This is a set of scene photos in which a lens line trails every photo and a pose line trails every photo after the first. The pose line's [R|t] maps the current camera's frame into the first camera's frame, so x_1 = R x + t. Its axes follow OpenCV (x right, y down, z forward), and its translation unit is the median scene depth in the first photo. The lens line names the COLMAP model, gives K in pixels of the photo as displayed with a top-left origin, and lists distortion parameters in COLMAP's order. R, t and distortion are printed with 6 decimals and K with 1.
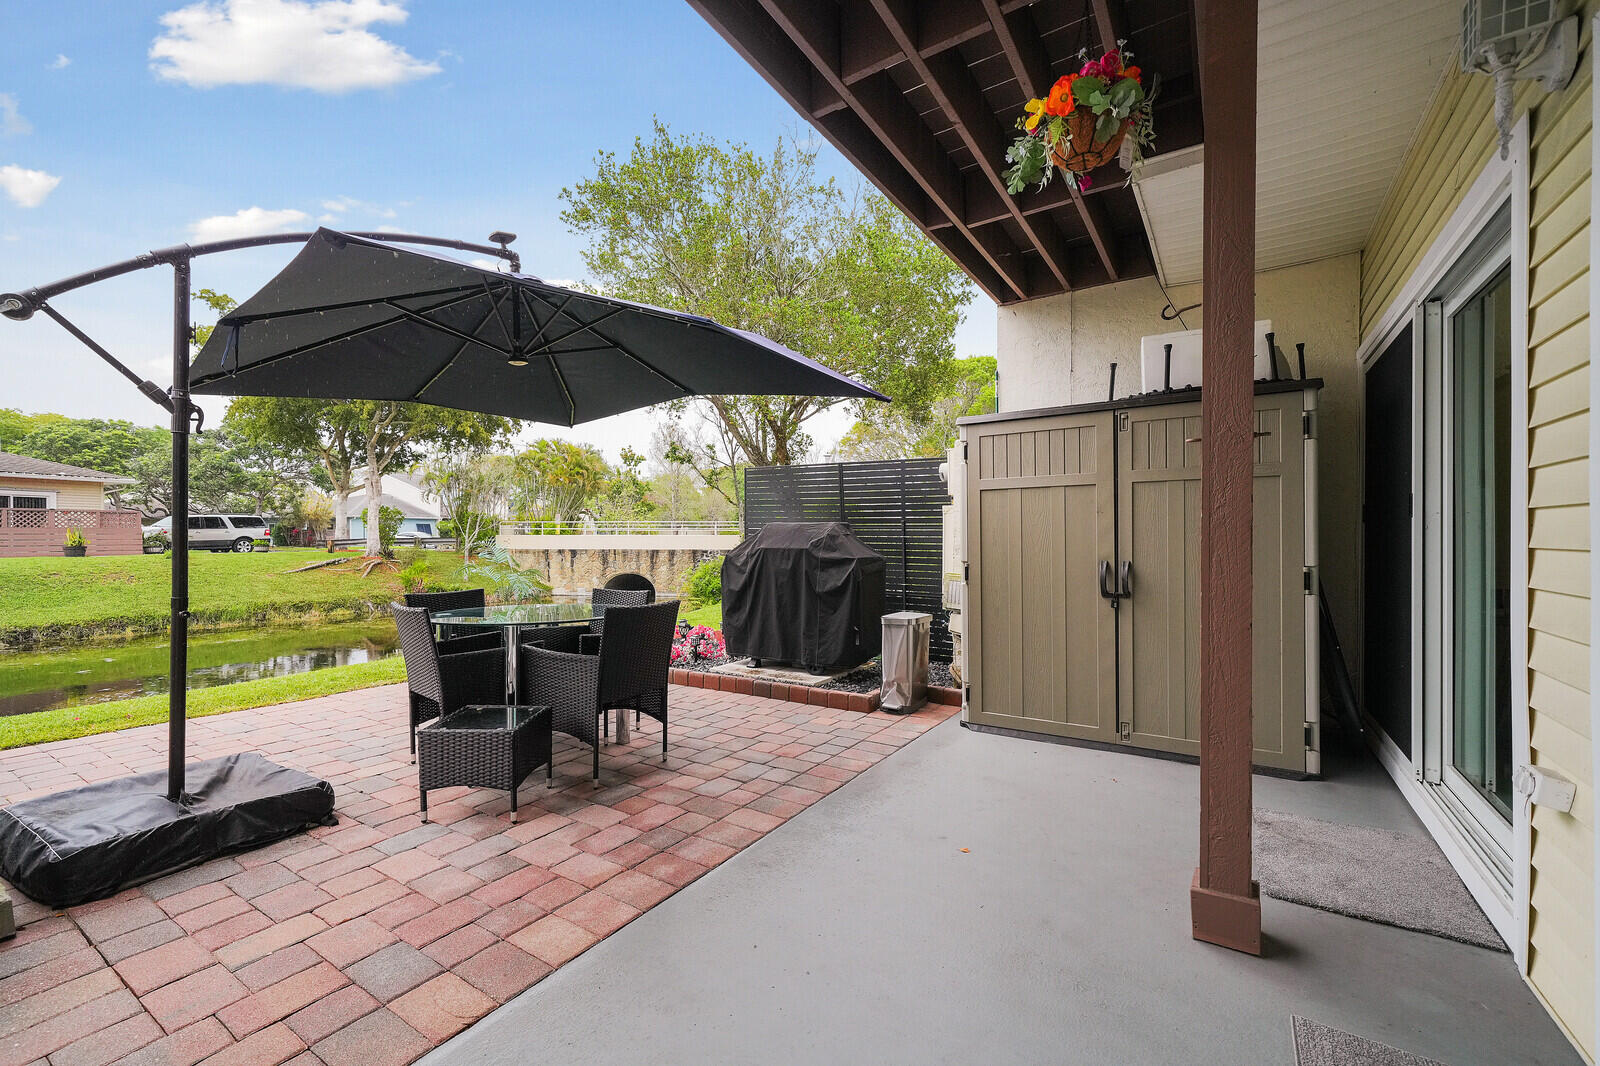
lens RADIAL K [[661.1, 0, 799.4], [0, 661.1, 538.9], [0, 0, 1]] dist [-0.000602, 0.003859]
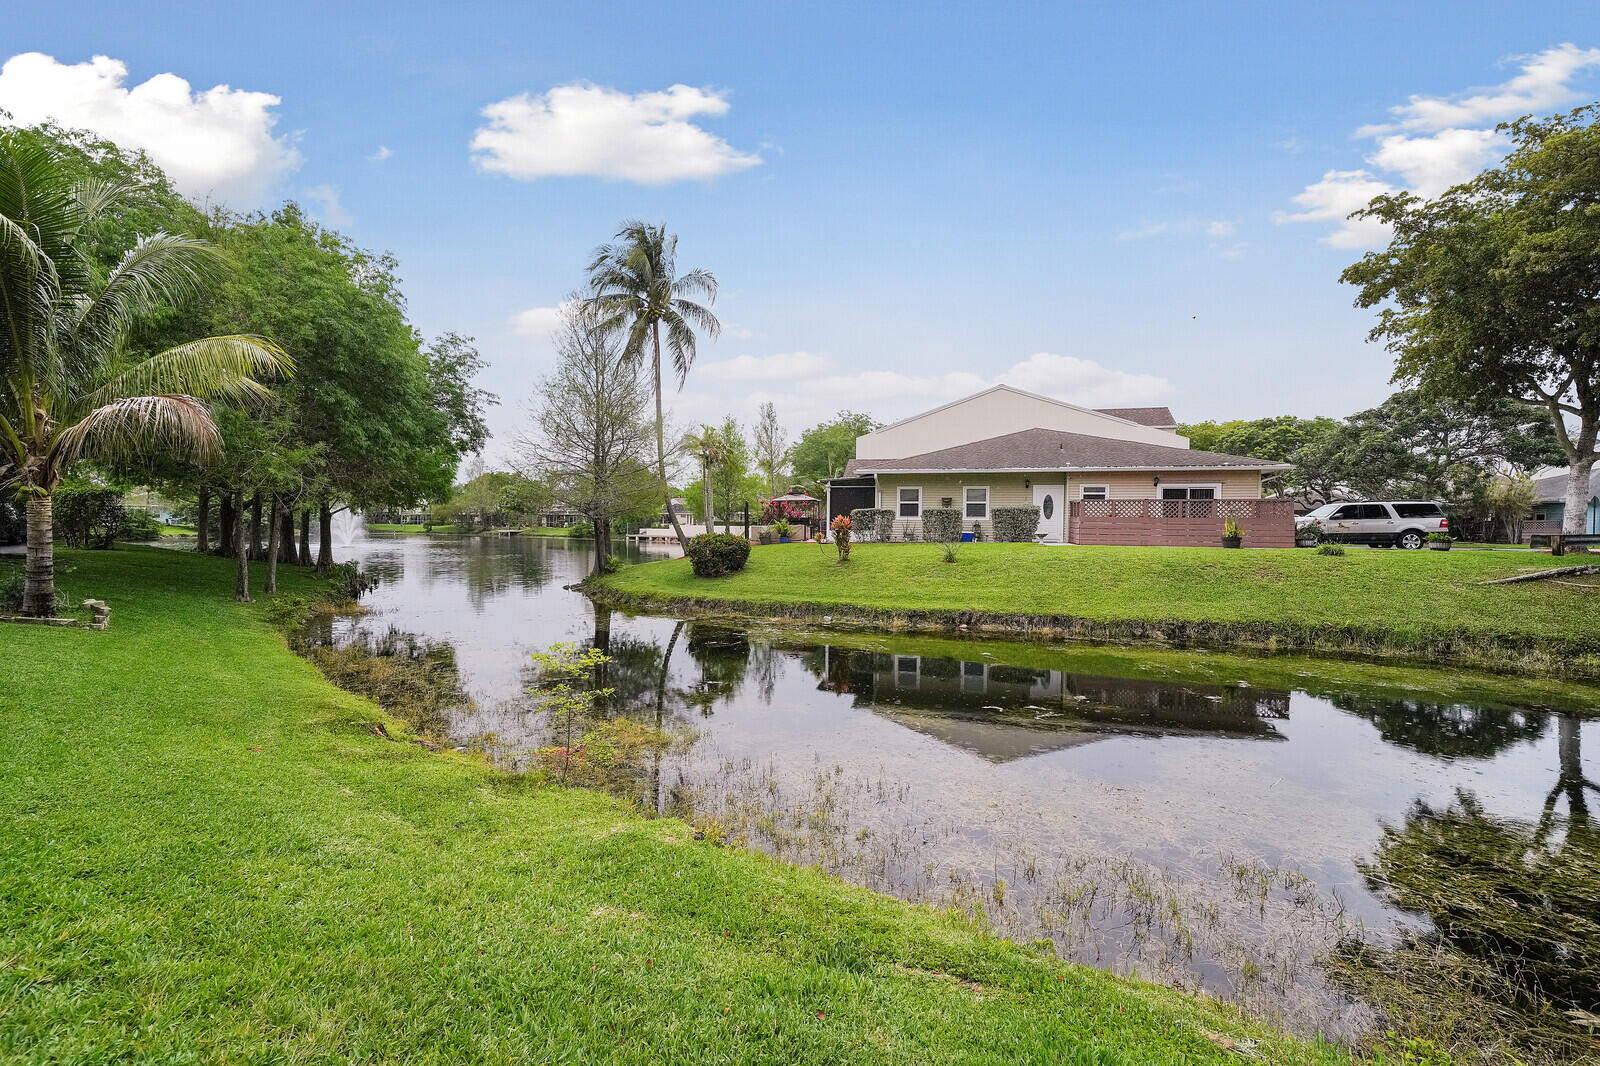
lens RADIAL K [[661.1, 0, 799.4], [0, 661.1, 538.9], [0, 0, 1]] dist [-0.000602, 0.003859]
pose [[0.136872, 0.022802, -0.990326, -0.169533], [-0.012219, 0.999698, 0.021329, 0.000730], [0.990513, 0.009182, 0.137110, 0.184086]]
